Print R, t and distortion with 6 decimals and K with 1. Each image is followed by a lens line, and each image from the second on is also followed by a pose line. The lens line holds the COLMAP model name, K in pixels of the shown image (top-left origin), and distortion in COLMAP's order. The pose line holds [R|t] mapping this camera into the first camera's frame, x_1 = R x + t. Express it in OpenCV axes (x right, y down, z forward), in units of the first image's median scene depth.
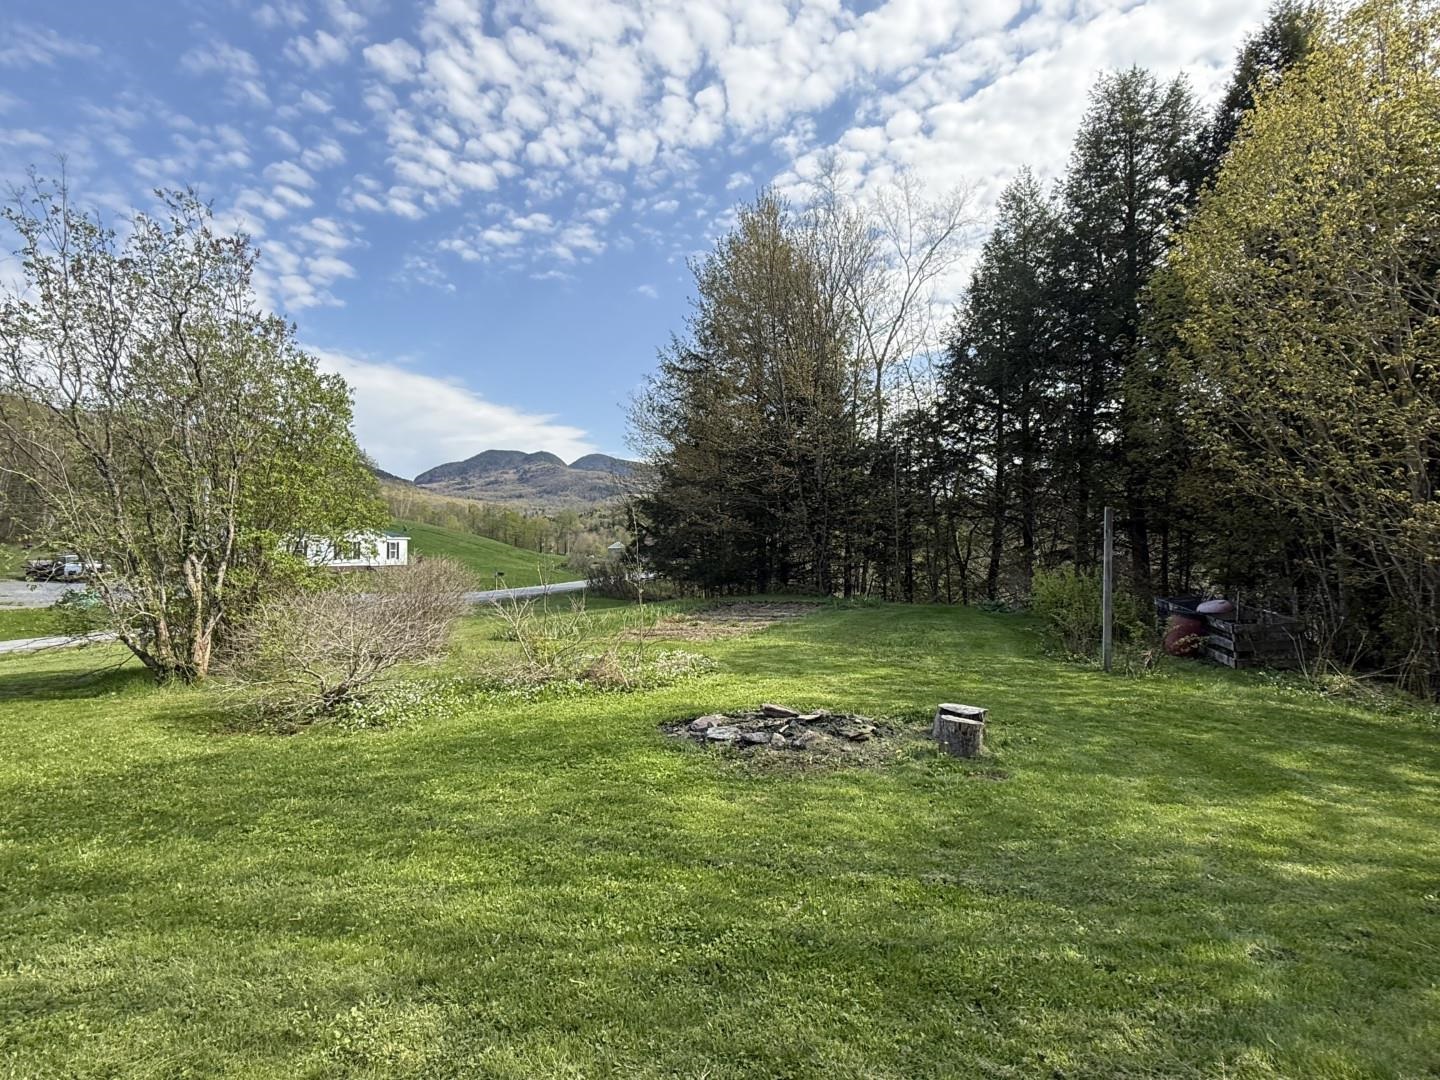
lens RADIAL K [[741.7, 0, 720.0], [0, 741.7, 540.0], [0, 0, 1]] dist [-0.005665, -0.001029]
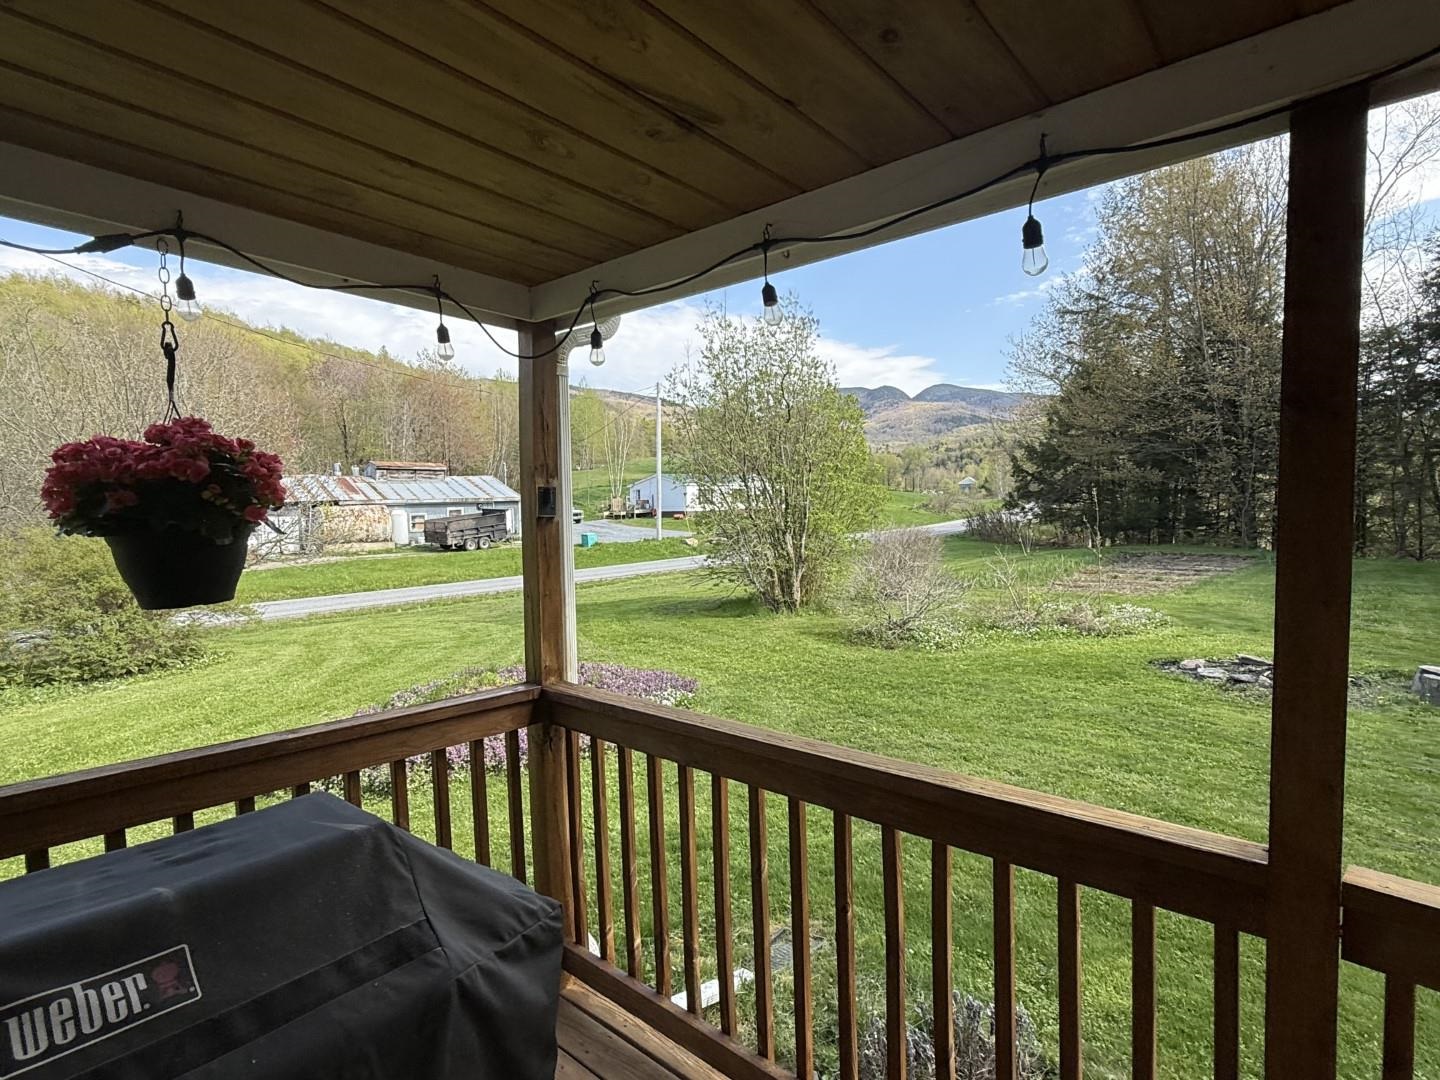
lens RADIAL K [[741.7, 0, 720.0], [0, 741.7, 540.0], [0, 0, 1]] dist [-0.005665, -0.001029]
pose [[0.897001, 0.012868, -0.441840, -0.143431], [0.025073, 0.996486, 0.079923, -0.077270], [0.441316, -0.082769, 0.893526, -0.403617]]
